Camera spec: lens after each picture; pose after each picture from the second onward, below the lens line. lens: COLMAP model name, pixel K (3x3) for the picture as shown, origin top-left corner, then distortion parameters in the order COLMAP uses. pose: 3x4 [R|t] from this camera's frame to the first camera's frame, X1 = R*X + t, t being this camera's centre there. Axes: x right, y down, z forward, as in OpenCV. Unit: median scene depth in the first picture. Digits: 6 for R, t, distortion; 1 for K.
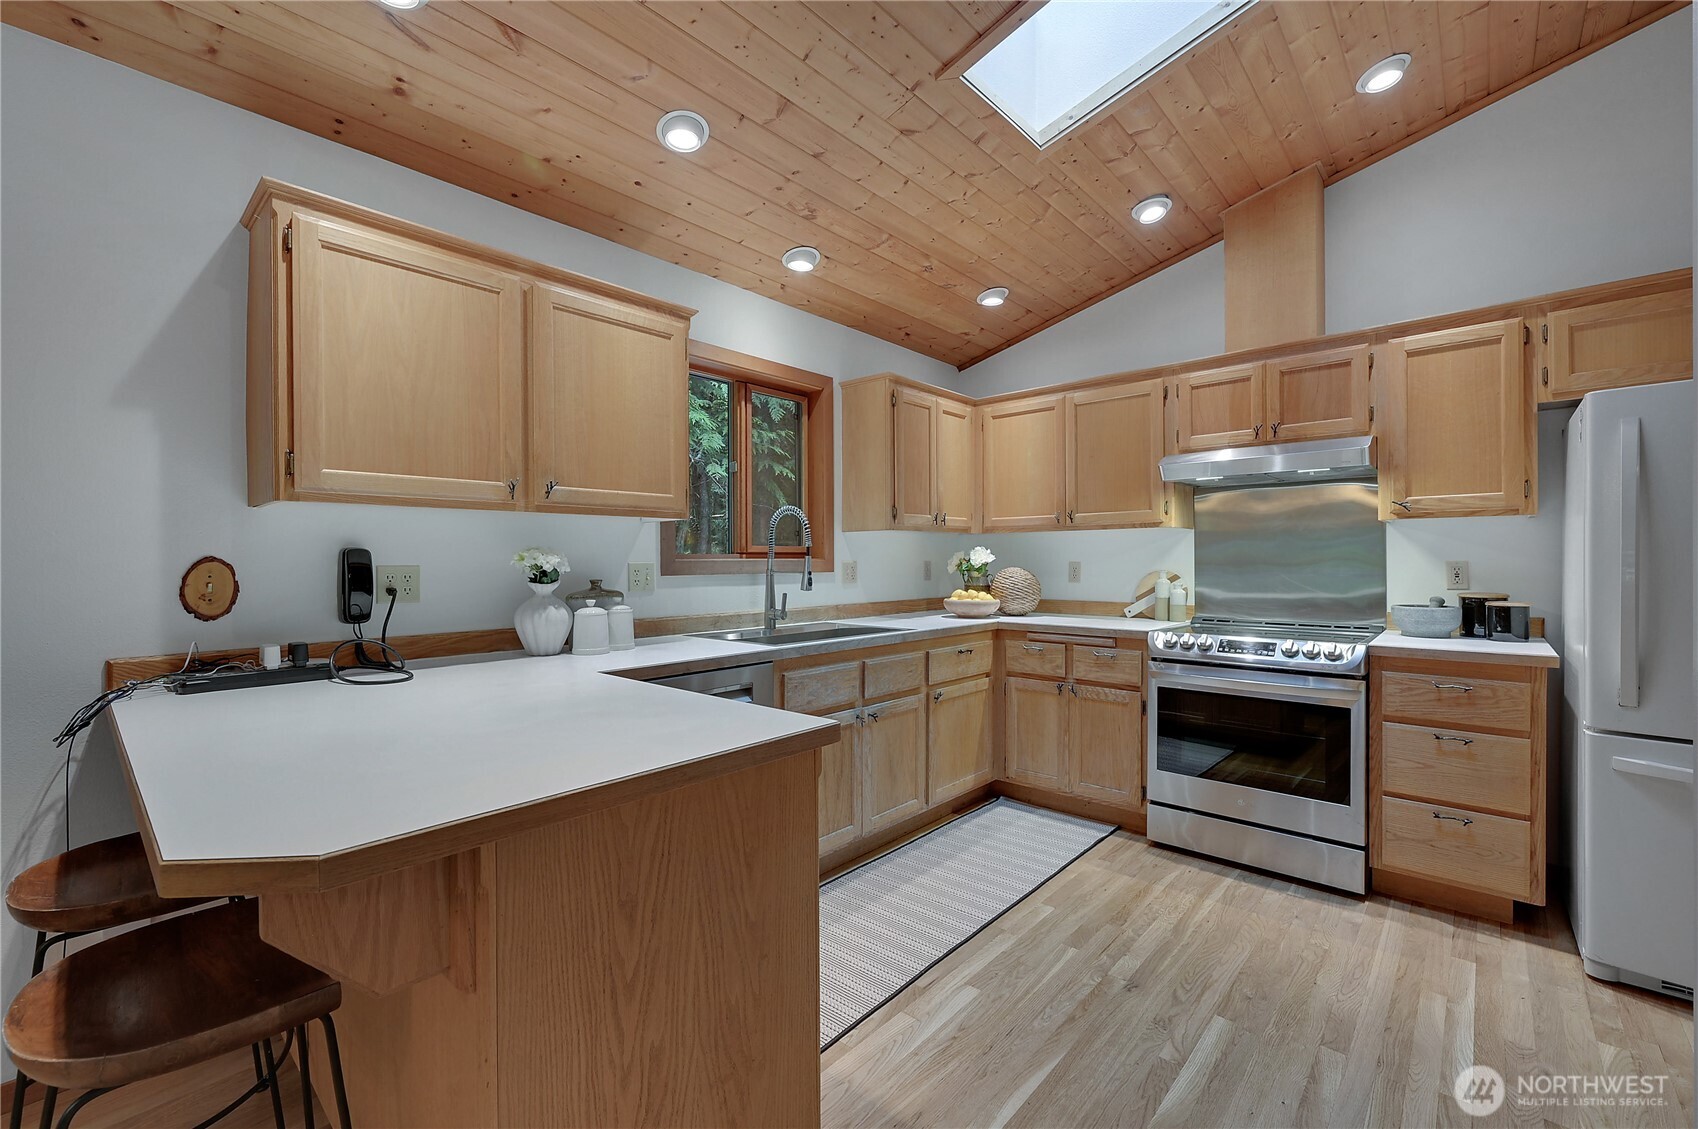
lens RADIAL K [[698.2, 0, 849.0], [0, 698.2, 564.5], [0, 0, 1]] dist [-0.015273, -0.000051]
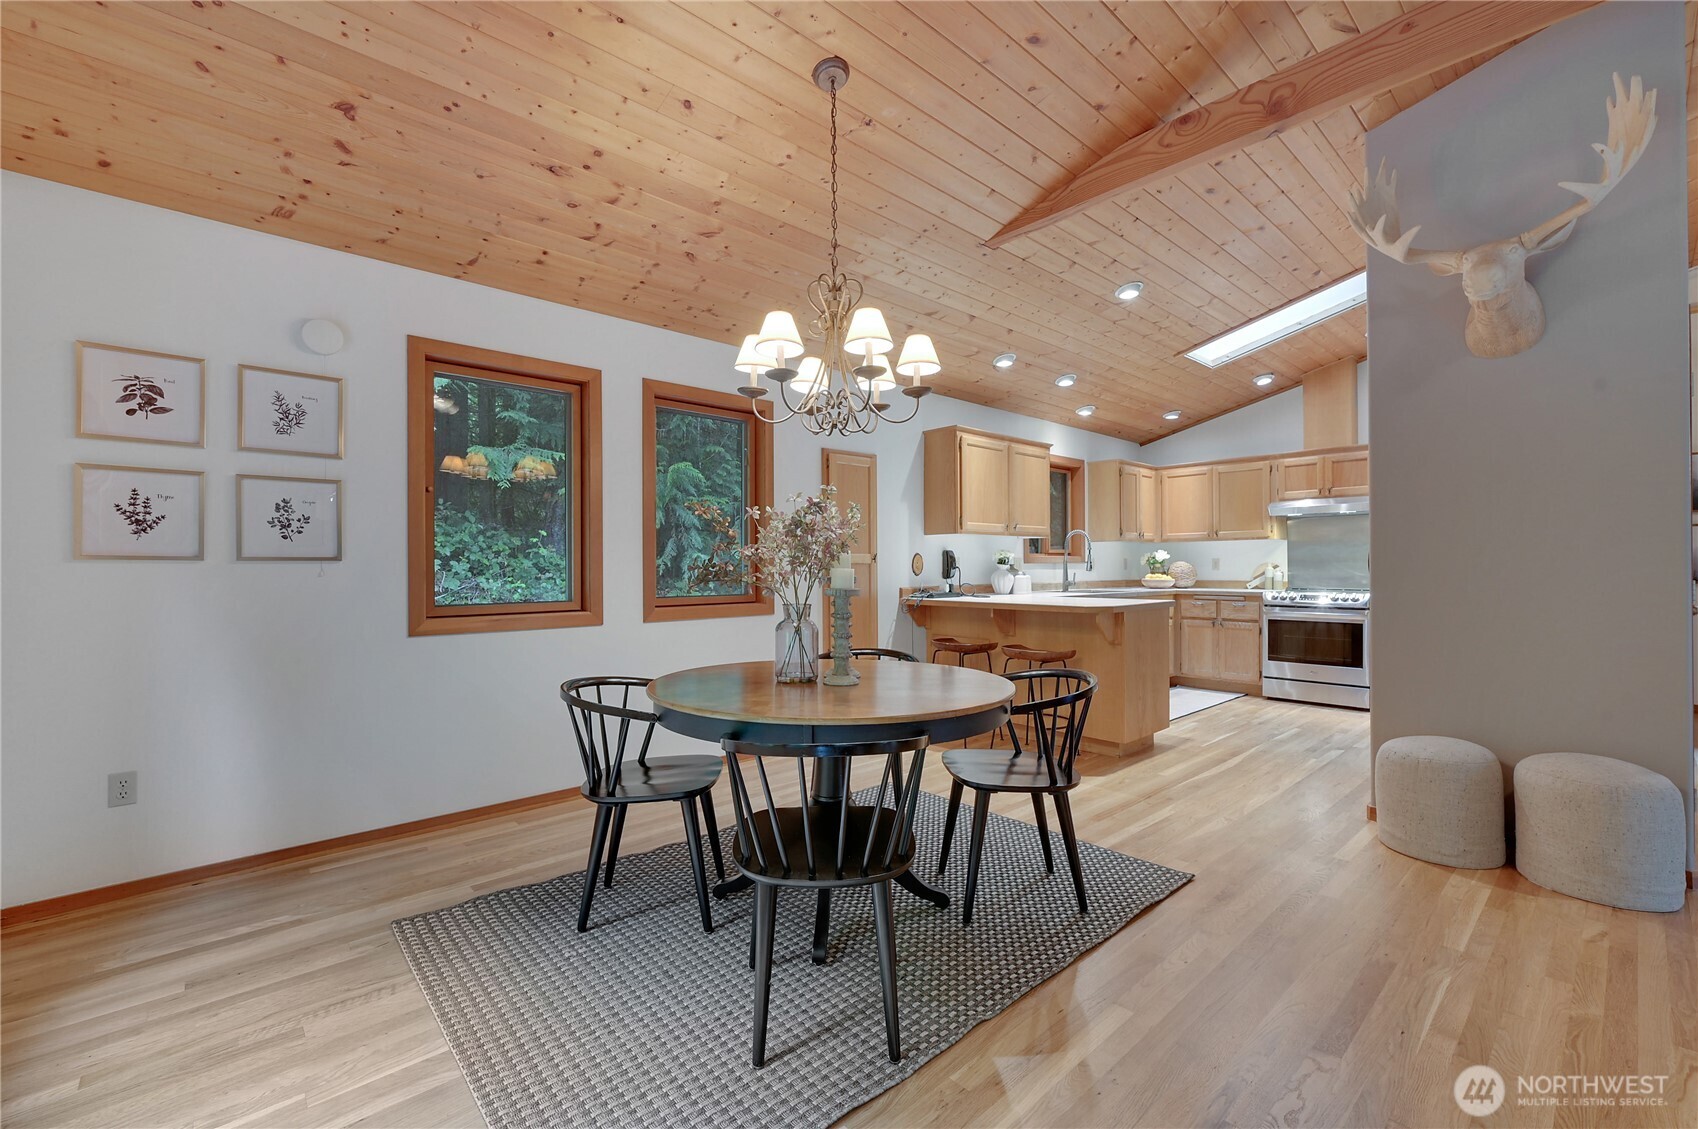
lens RADIAL K [[698.2, 0, 849.0], [0, 698.2, 564.5], [0, 0, 1]] dist [-0.015273, -0.000051]
pose [[0.994347, 0.000757, -0.106177, -0.508835], [-0.001659, 0.999963, -0.008401, 0.034385], [0.106167, 0.008530, 0.994312, -1.044658]]
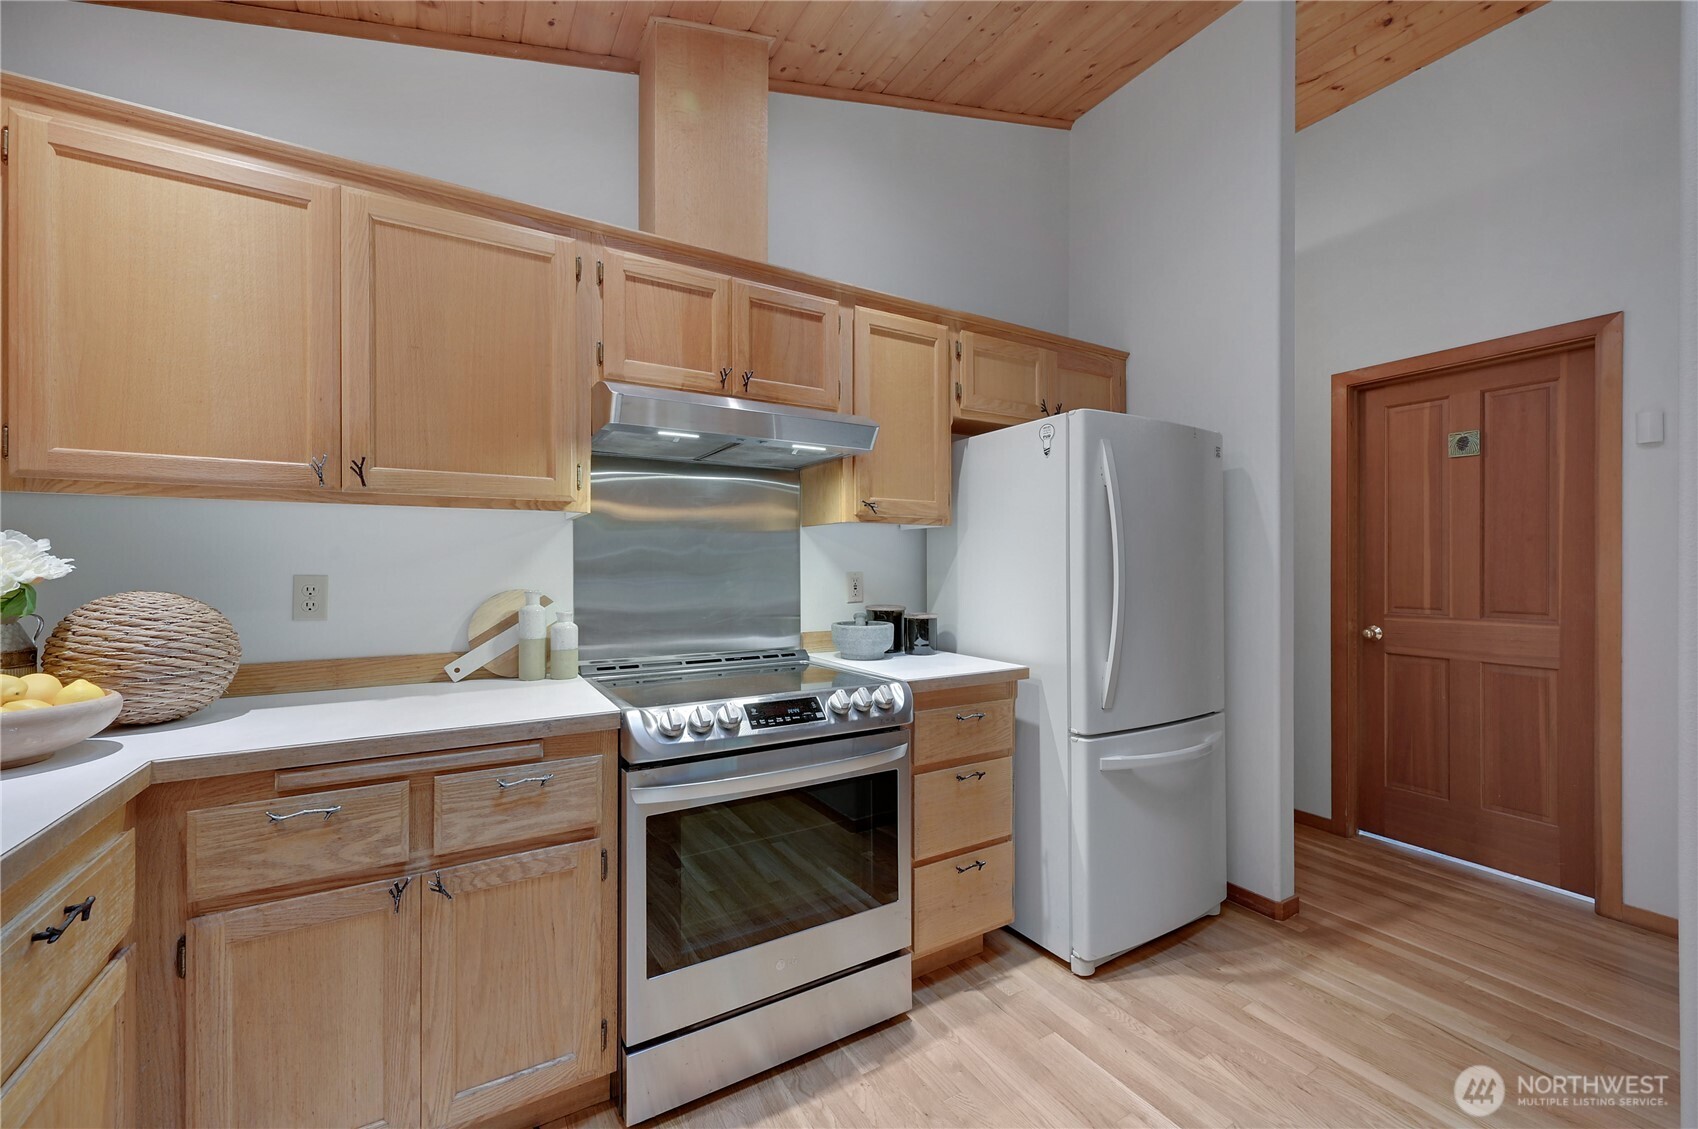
lens RADIAL K [[669.9, 0, 849.0], [0, 669.9, 564.5], [0, 0, 1]] dist [0.000035, -0.000077]
pose [[0.290542, 0.003743, 0.956855, 0.009910], [0.002484, 0.999986, -0.004666, -0.009005], [-0.956859, 0.003732, 0.290529, 0.664045]]
